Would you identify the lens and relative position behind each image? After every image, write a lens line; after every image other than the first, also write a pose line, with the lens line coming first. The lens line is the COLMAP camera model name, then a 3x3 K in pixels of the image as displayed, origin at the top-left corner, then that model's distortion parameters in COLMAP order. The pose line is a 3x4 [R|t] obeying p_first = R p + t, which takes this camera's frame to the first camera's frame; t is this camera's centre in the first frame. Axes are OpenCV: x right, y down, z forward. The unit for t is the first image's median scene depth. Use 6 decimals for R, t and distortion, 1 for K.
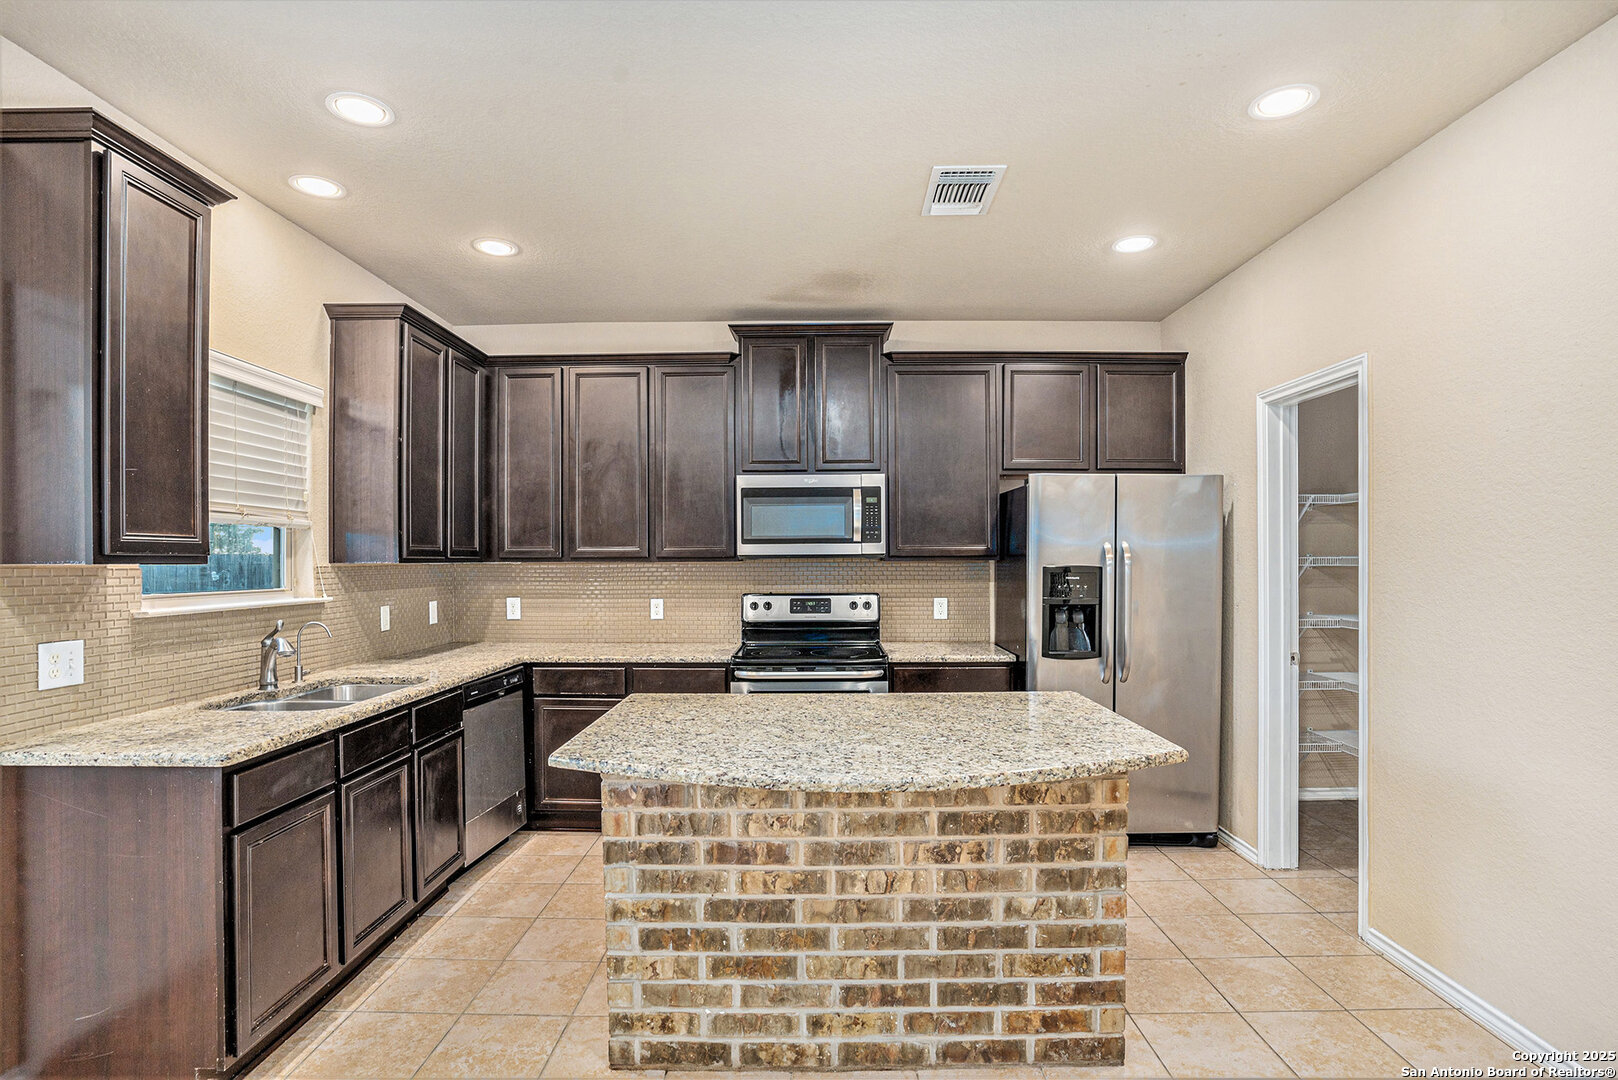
lens RADIAL K [[807.3, 0, 803.7], [0, 807.3, 557.0], [0, 0, 1]] dist [-0.084998, 0.050690]
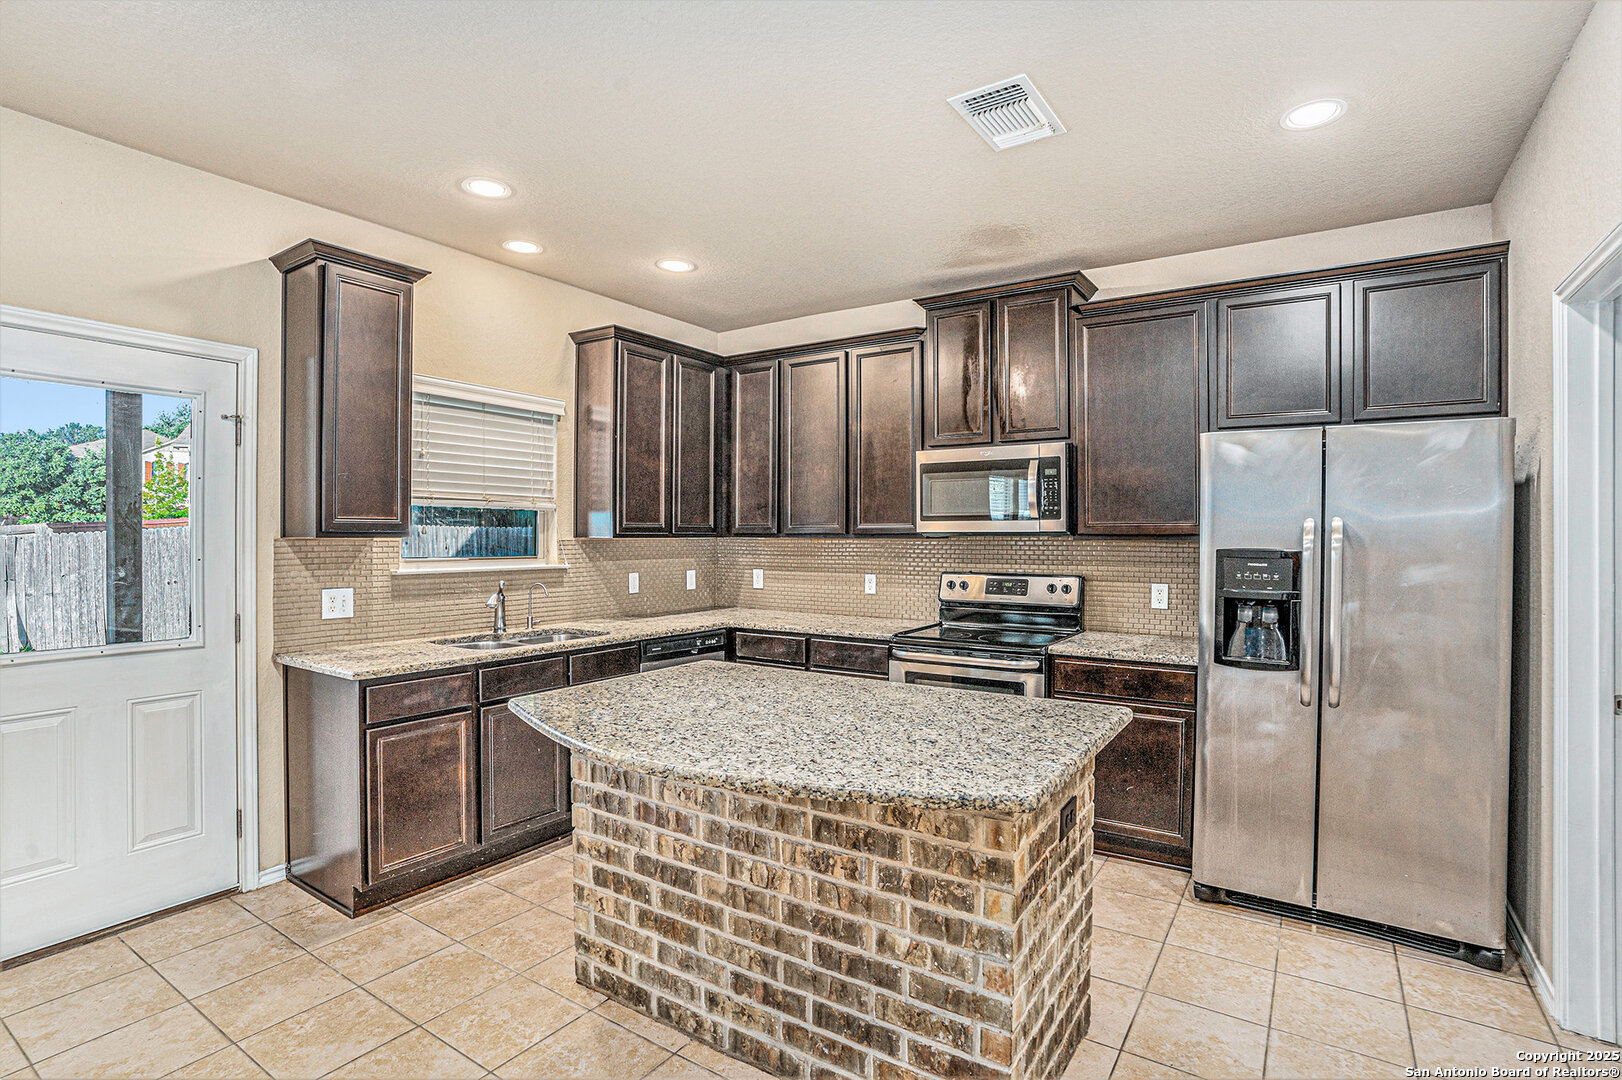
lens RADIAL K [[783.5, 0, 807.6], [0, 783.5, 534.5], [0, 0, 1]] dist [-0.082831, 0.044670]
pose [[0.841695, 0.005999, -0.539920, 0.637518], [-0.004239, 0.999981, 0.004502, -0.007067], [0.539937, -0.001501, 0.841704, 0.245049]]
